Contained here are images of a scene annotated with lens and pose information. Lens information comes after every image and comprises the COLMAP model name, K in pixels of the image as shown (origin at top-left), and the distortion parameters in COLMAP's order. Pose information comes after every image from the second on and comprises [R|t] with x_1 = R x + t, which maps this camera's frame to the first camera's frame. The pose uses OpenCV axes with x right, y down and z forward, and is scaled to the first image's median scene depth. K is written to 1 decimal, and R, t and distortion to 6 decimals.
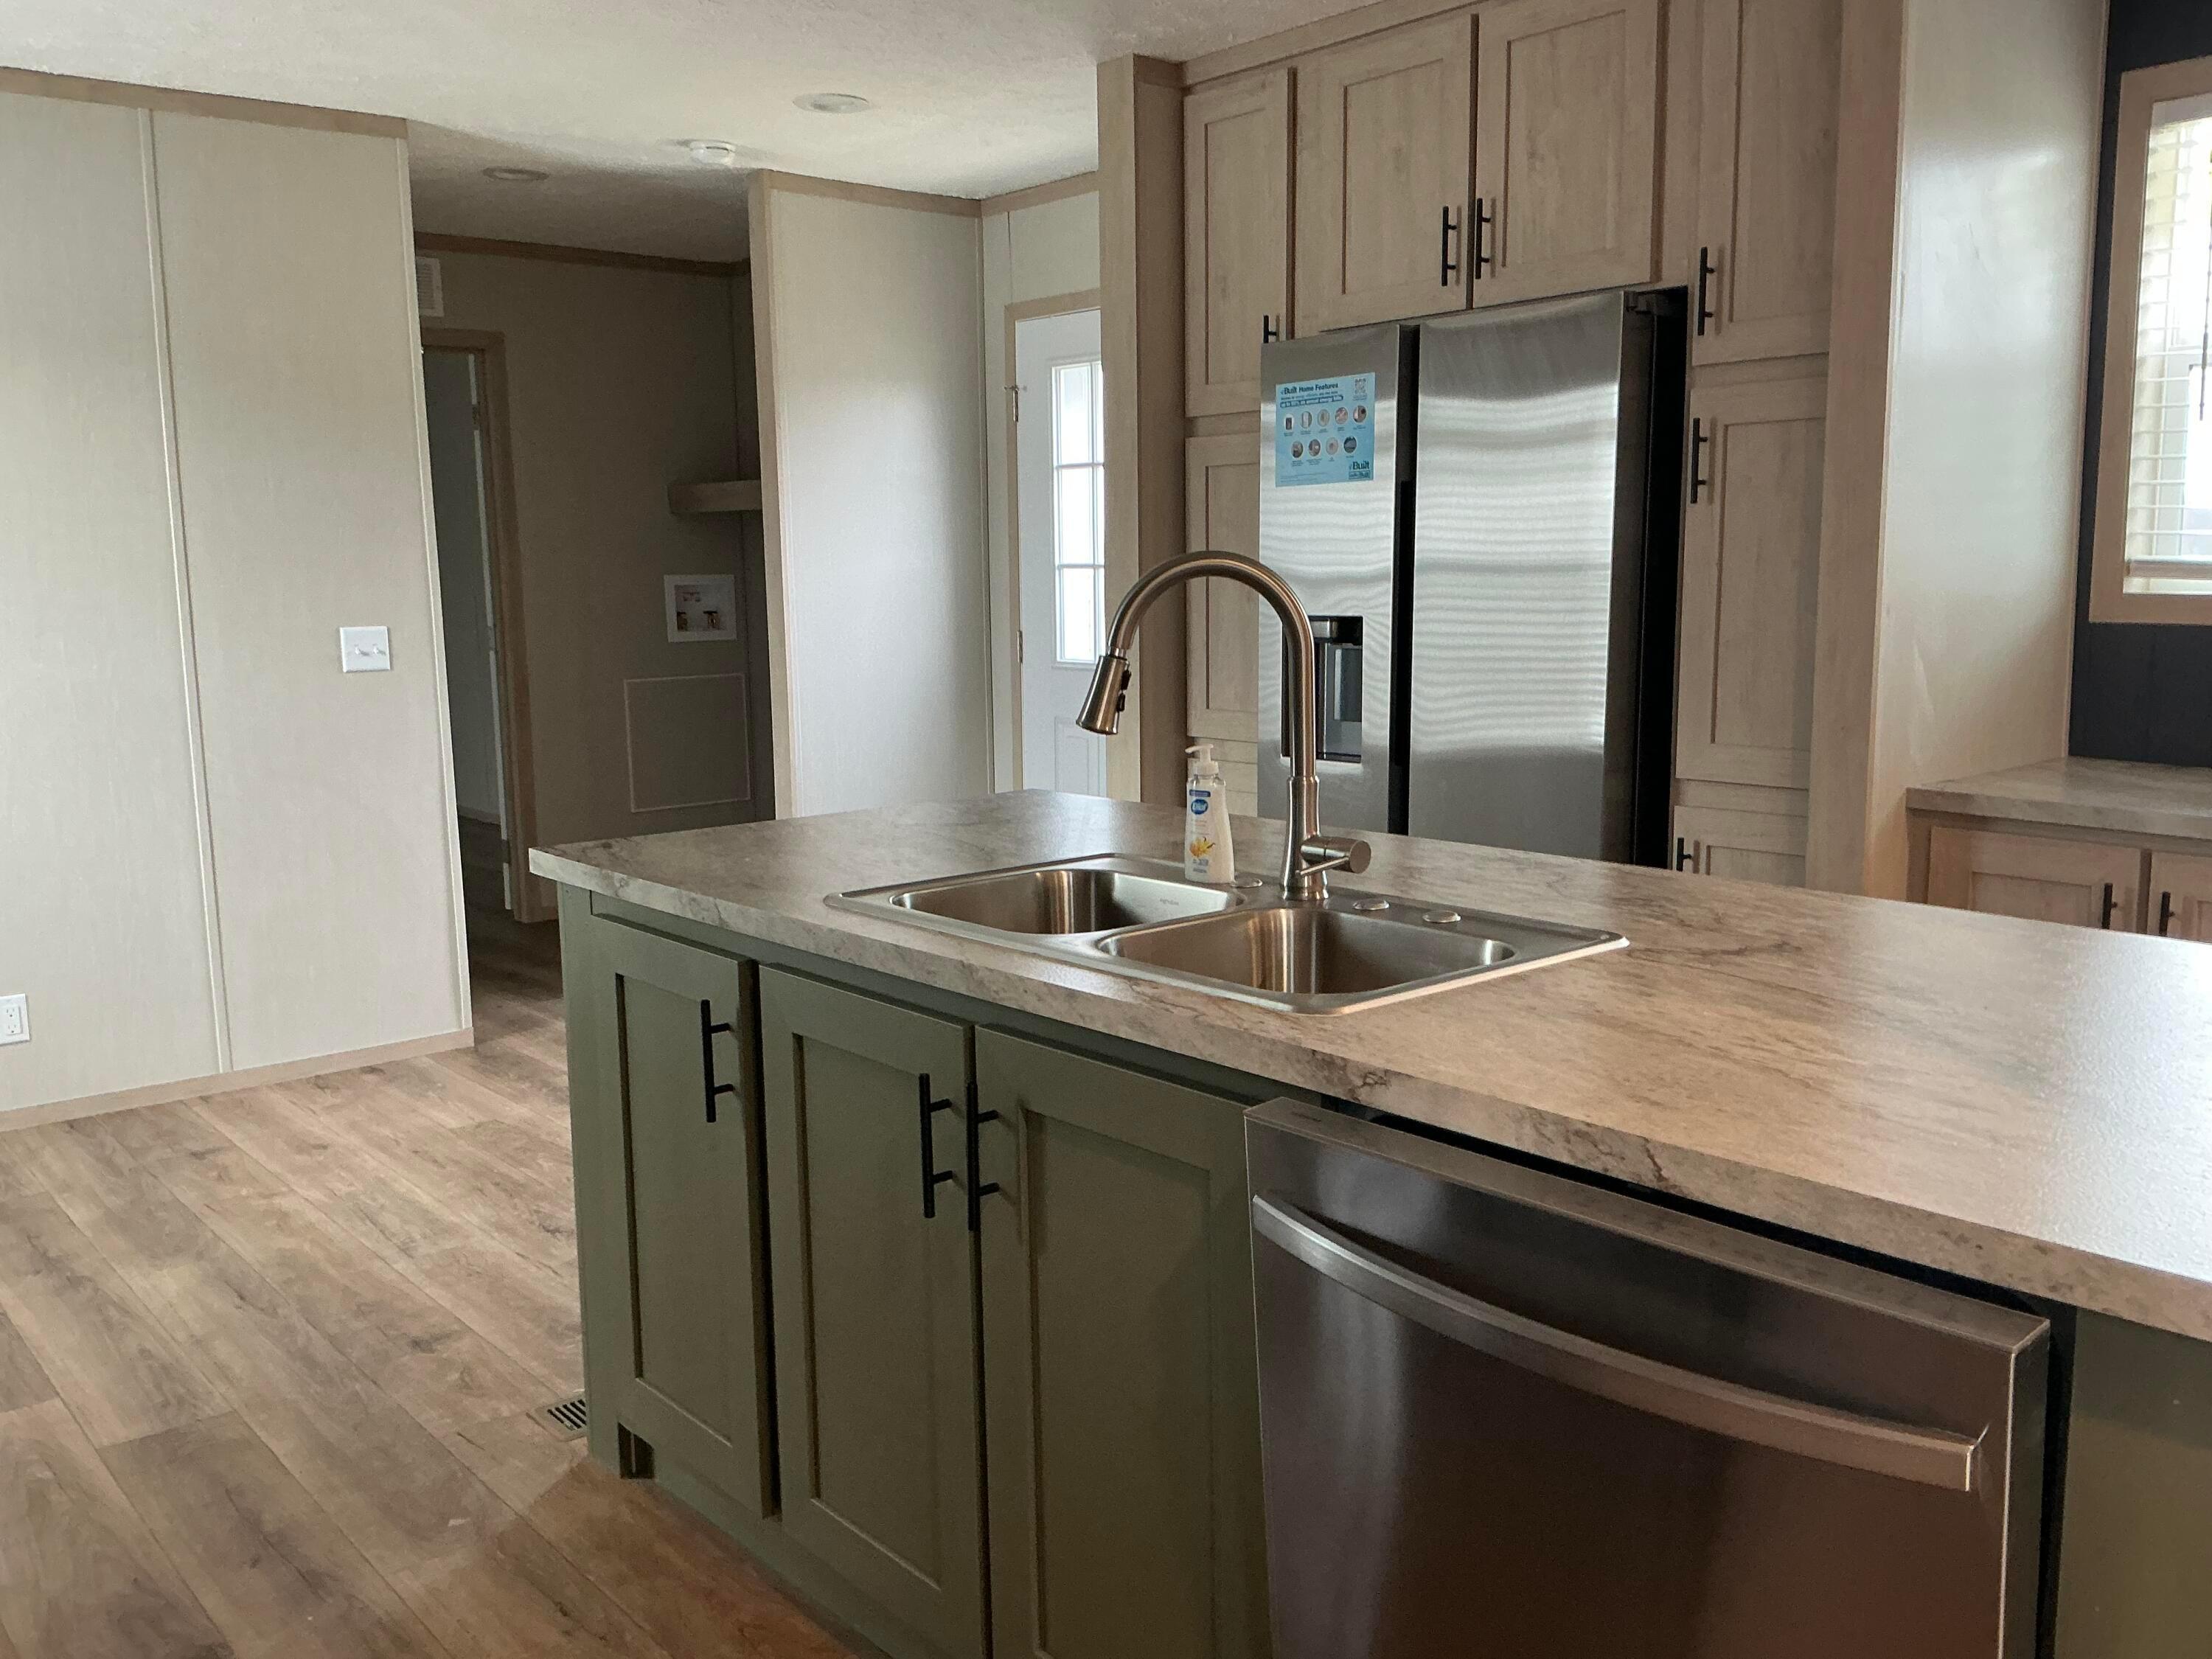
lens RADIAL K [[1832.2, 0, 1106.0], [0, 1832.2, 829.5], [0, 0, 1]] dist [0.145763, -0.306125]
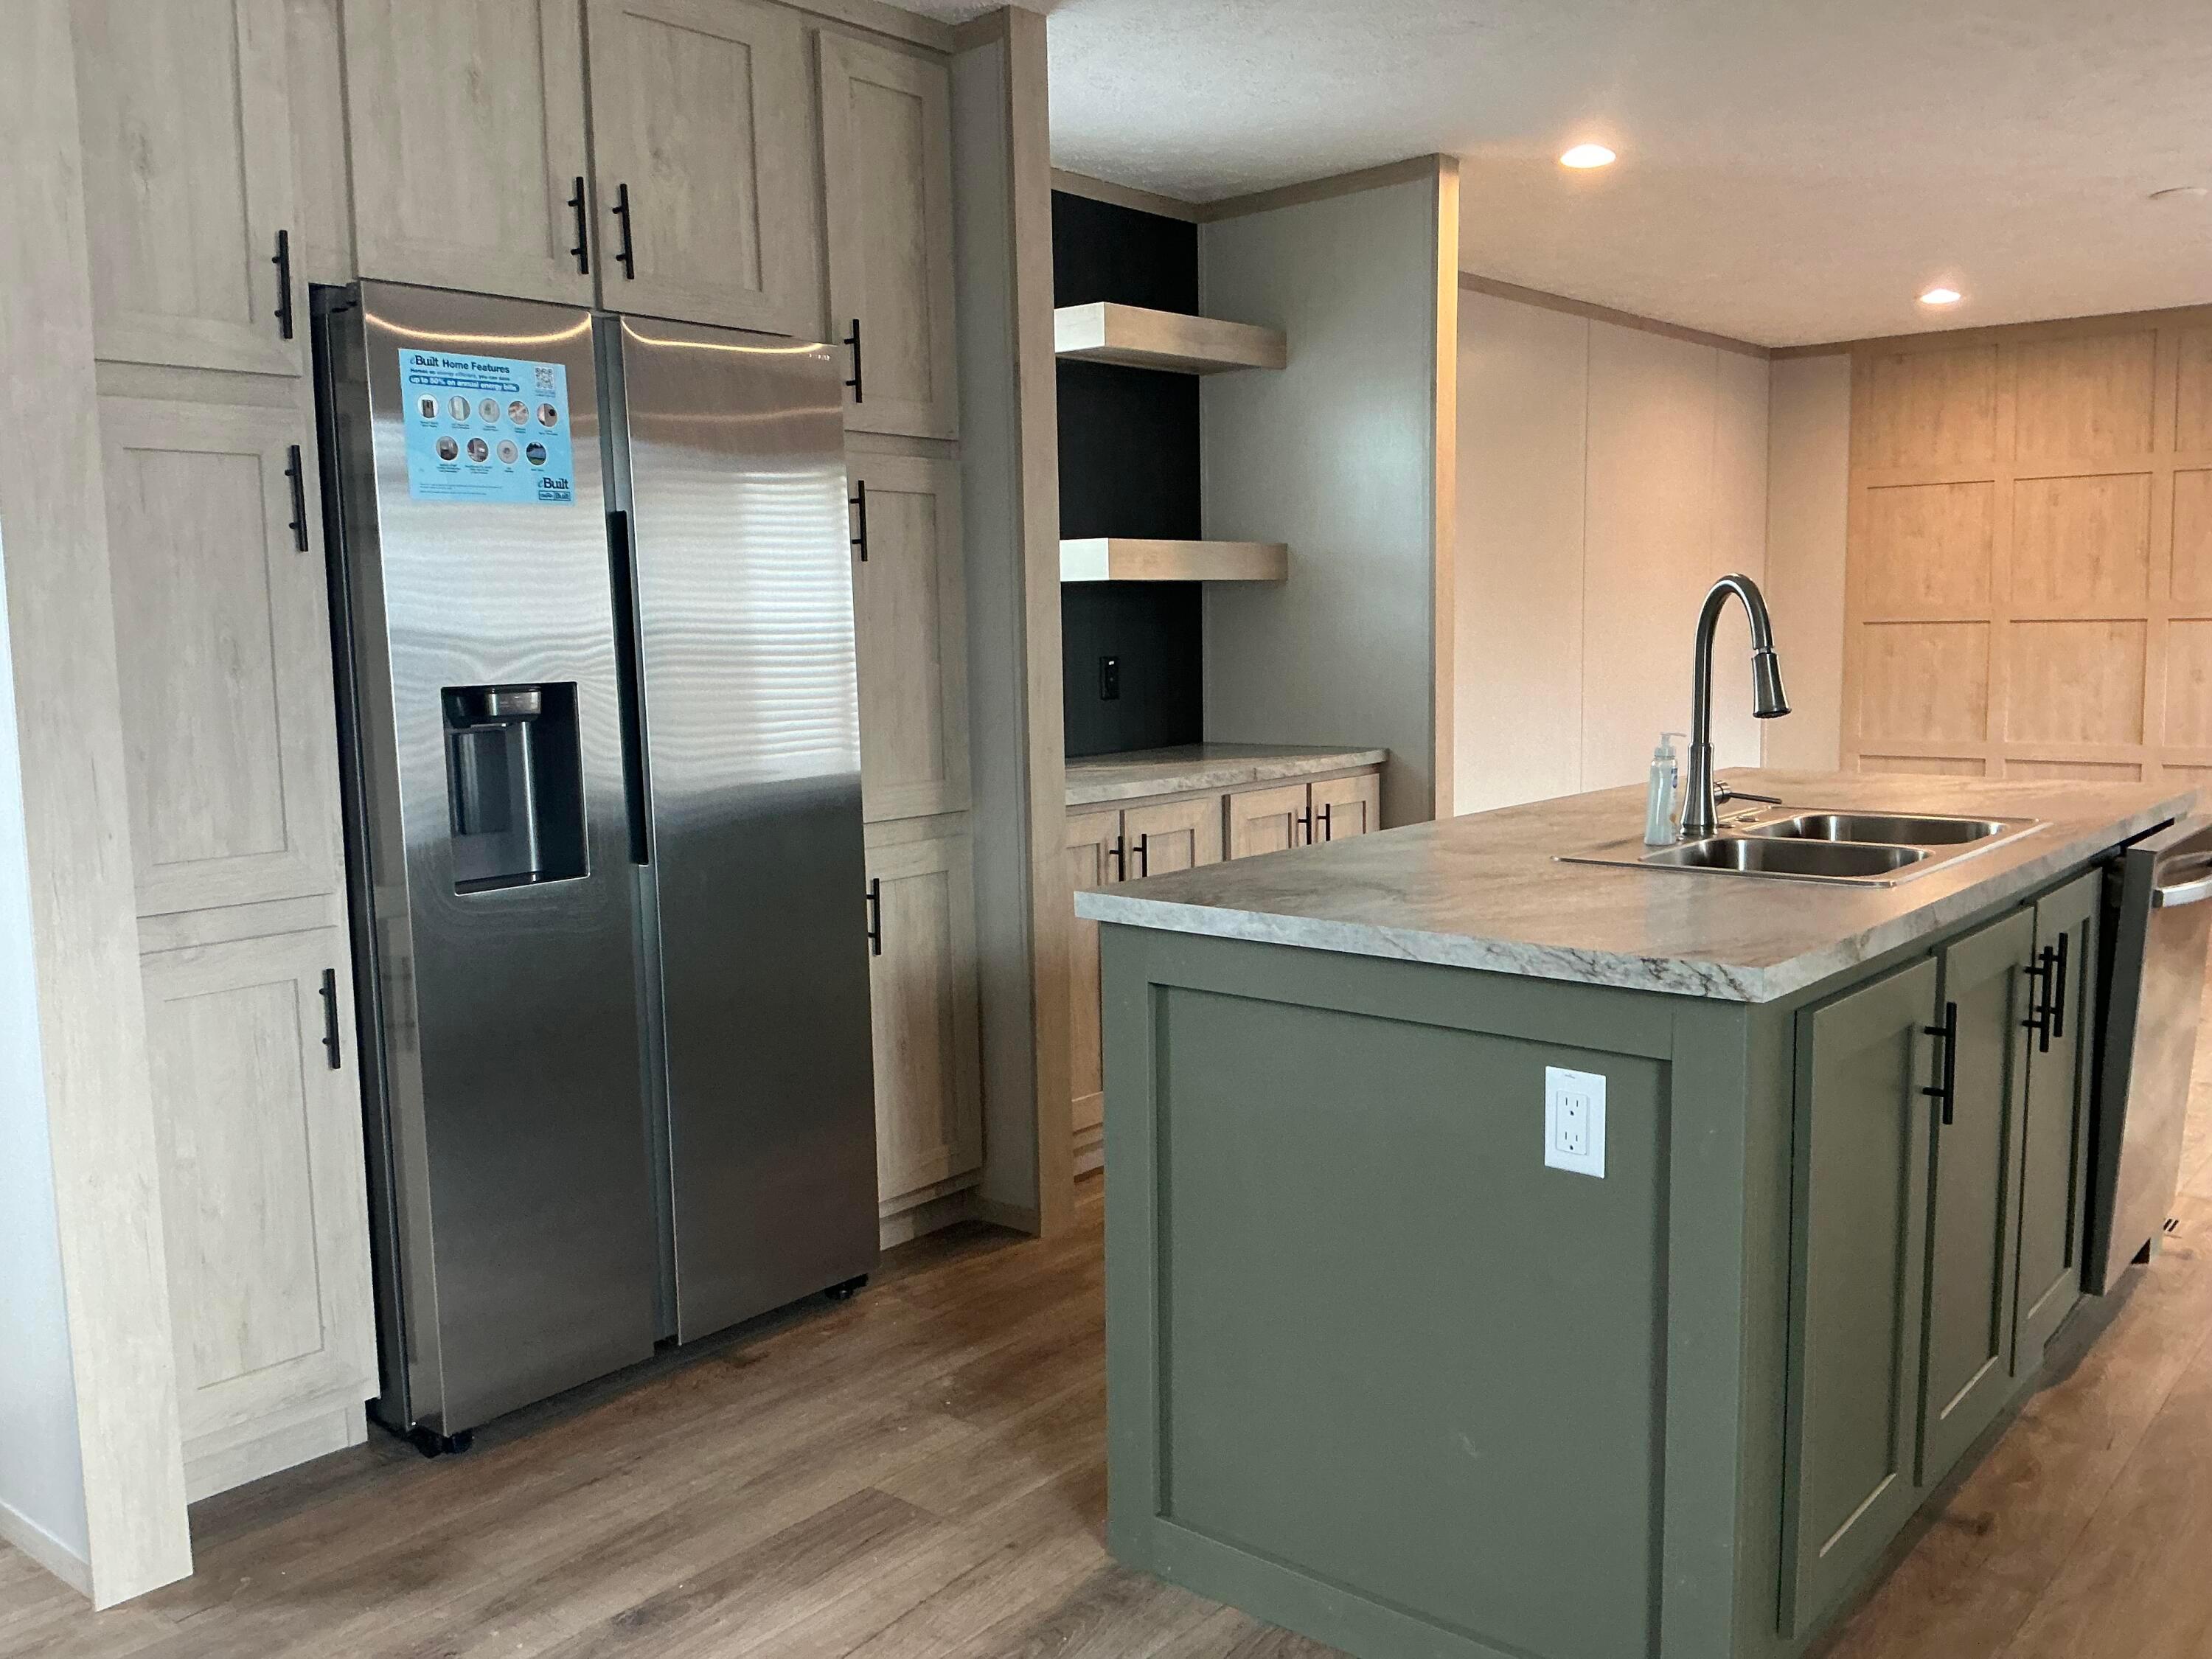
lens RADIAL K [[1832.2, 0, 1106.0], [0, 1832.2, 829.5], [0, 0, 1]] dist [0.145763, -0.306125]
pose [[-0.160396, -0.094485, 0.982520, -0.646419], [0.163724, 0.979072, 0.120881, -0.112181], [-0.973380, 0.180251, -0.141570, 0.900828]]
